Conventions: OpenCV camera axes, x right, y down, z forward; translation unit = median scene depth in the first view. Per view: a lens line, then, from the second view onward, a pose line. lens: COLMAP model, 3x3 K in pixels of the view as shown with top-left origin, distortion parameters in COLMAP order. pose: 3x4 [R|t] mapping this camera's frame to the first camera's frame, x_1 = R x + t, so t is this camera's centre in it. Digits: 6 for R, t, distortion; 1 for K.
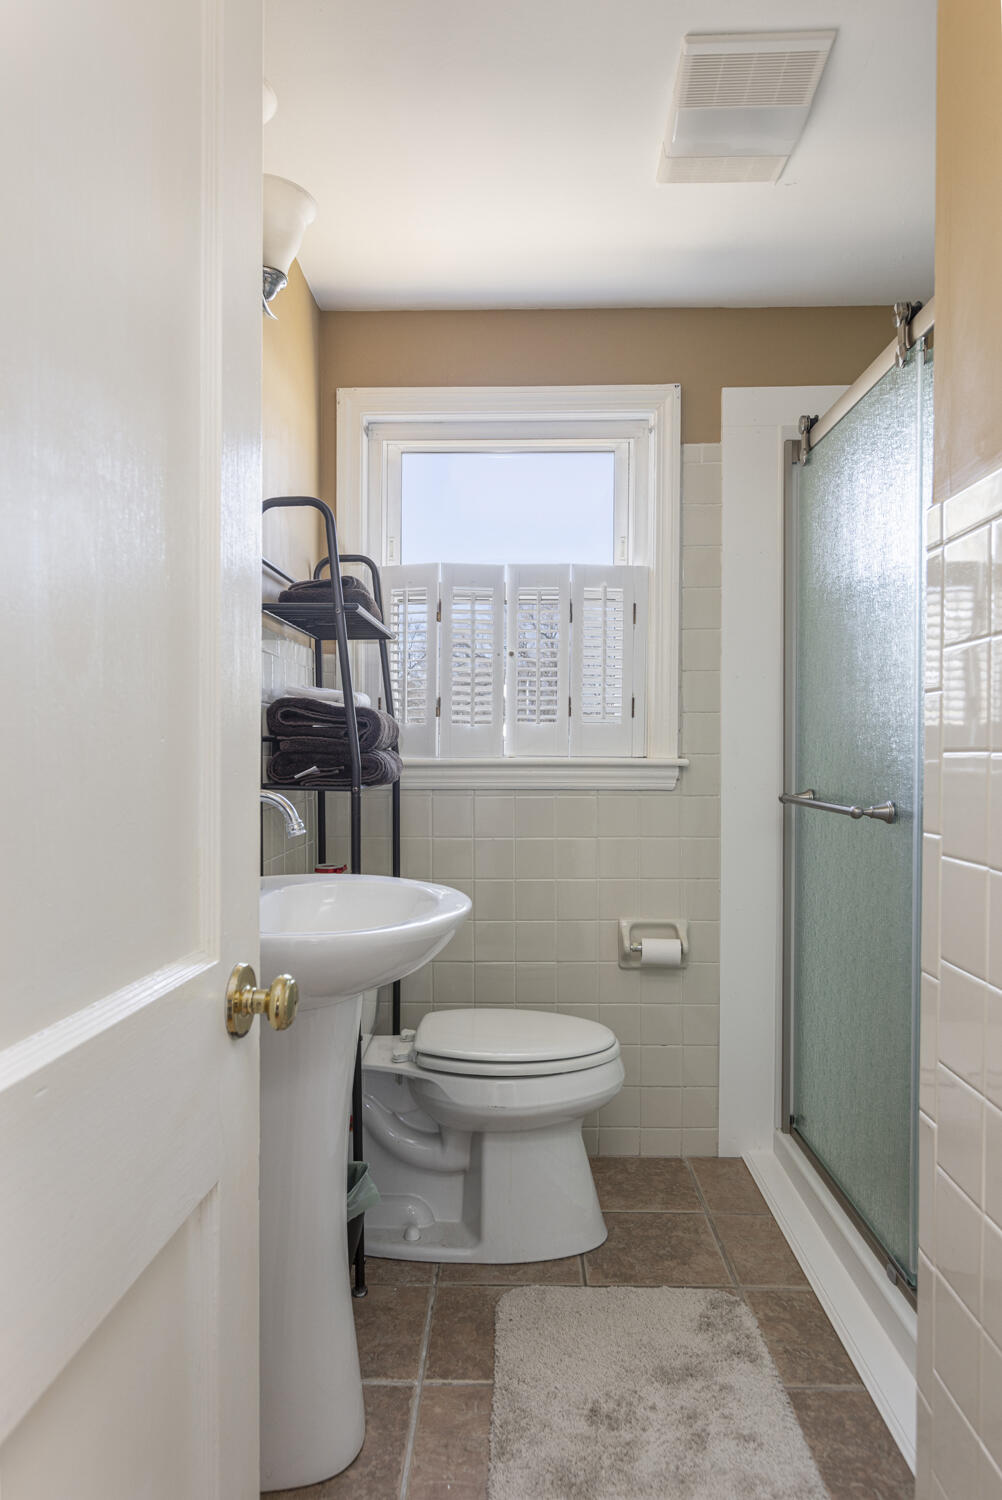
lens RADIAL K [[998.2, 0, 504.2], [0, 998.2, 754.5], [0, 0, 1]] dist [0.008876, 0.001542]
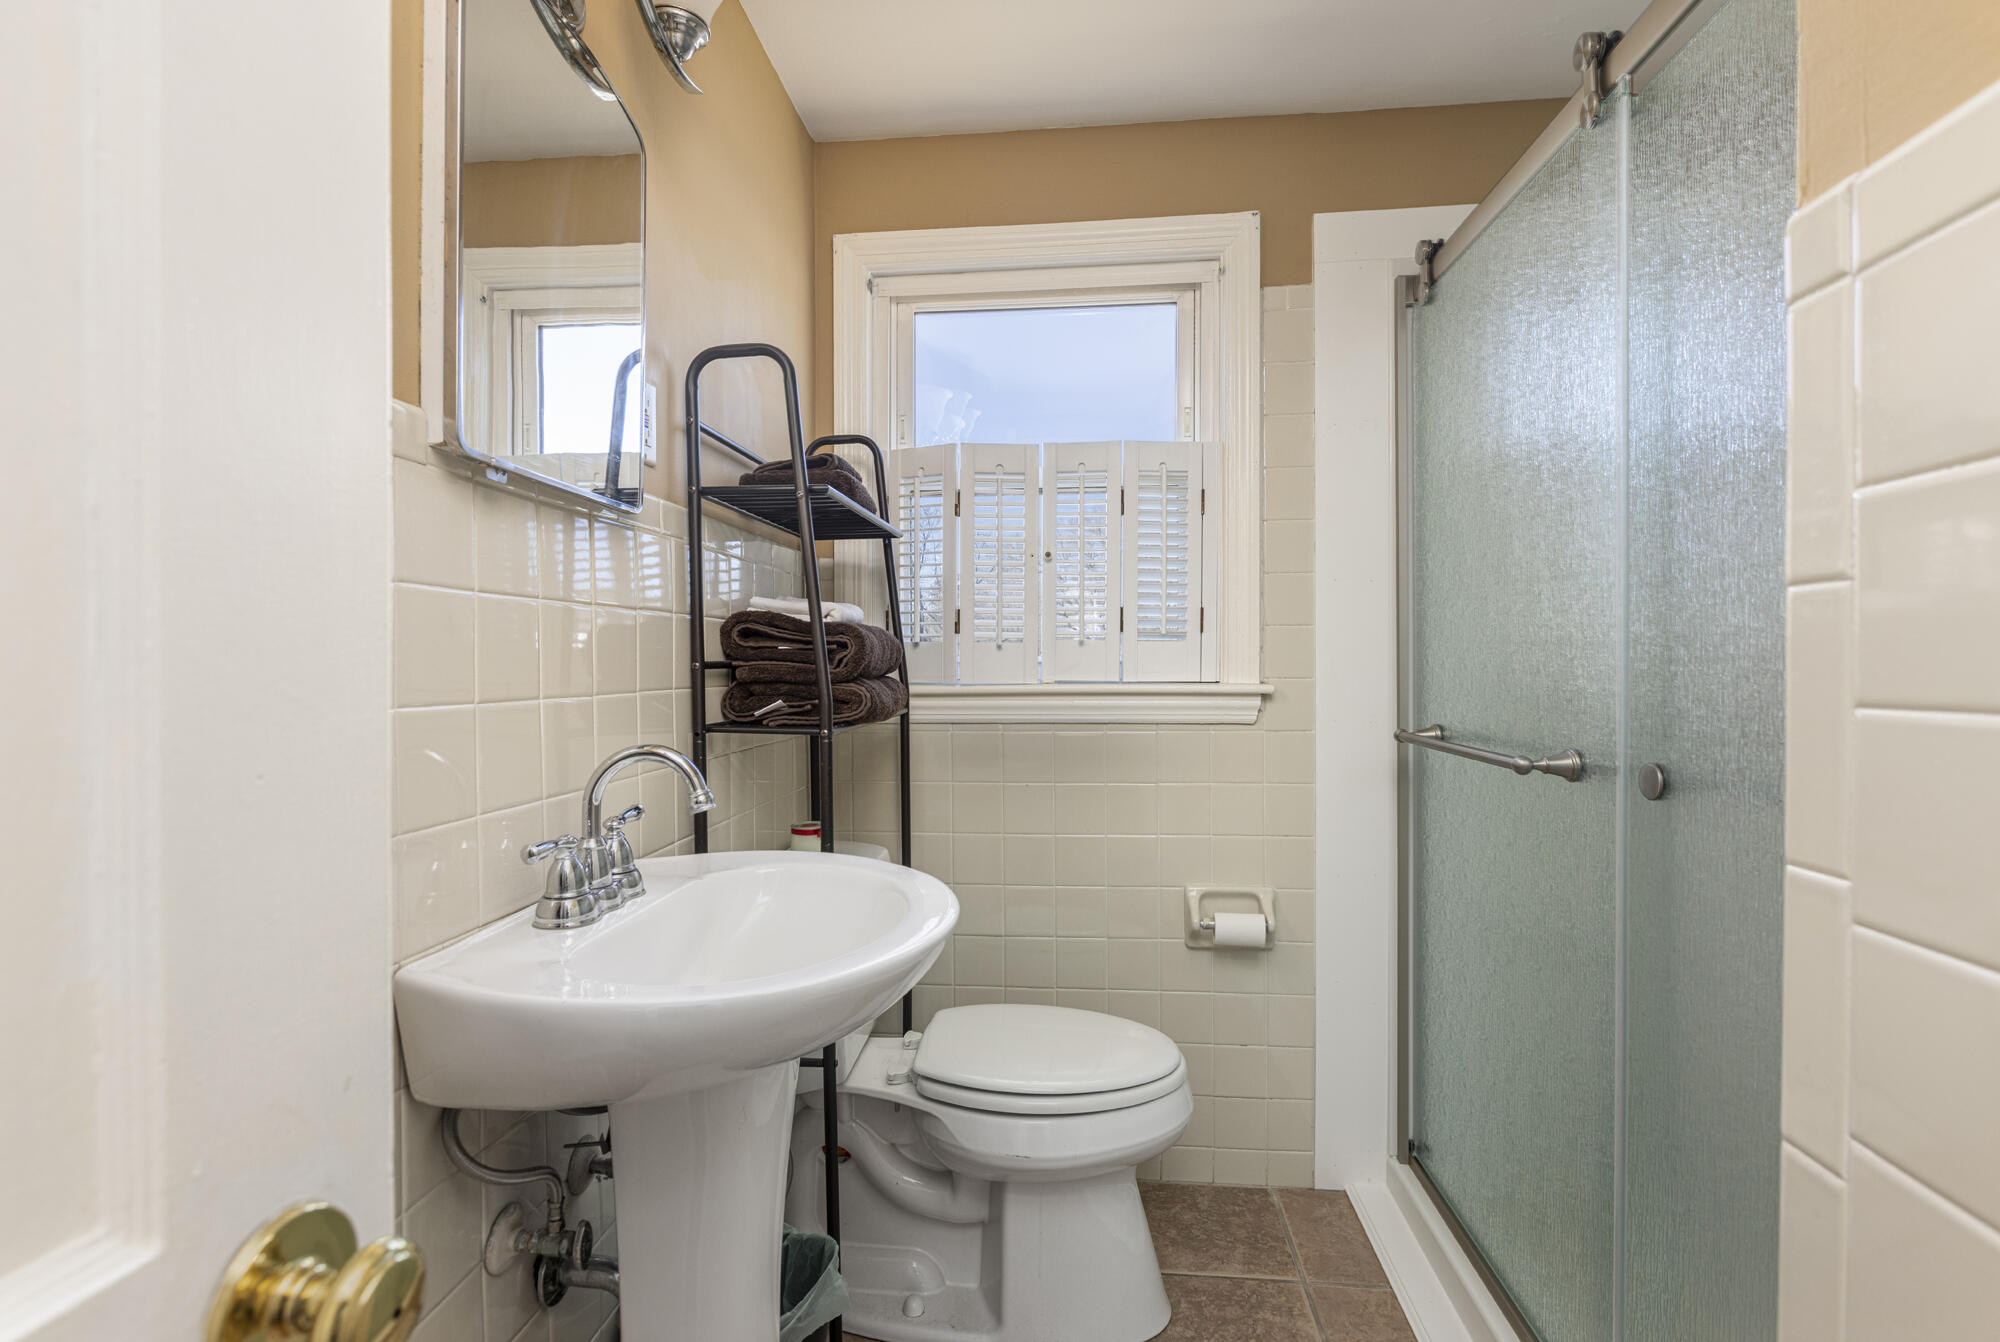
lens RADIAL K [[995.0, 0, 986.8], [0, 995.0, 661.6], [0, 0, 1]] dist [0.003787, -0.000609]
pose [[0.996250, -0.004771, -0.086394, 0.029300], [0.004198, 0.999968, -0.006814, -0.010133], [0.086424, 0.006426, 0.996238, 0.214000]]
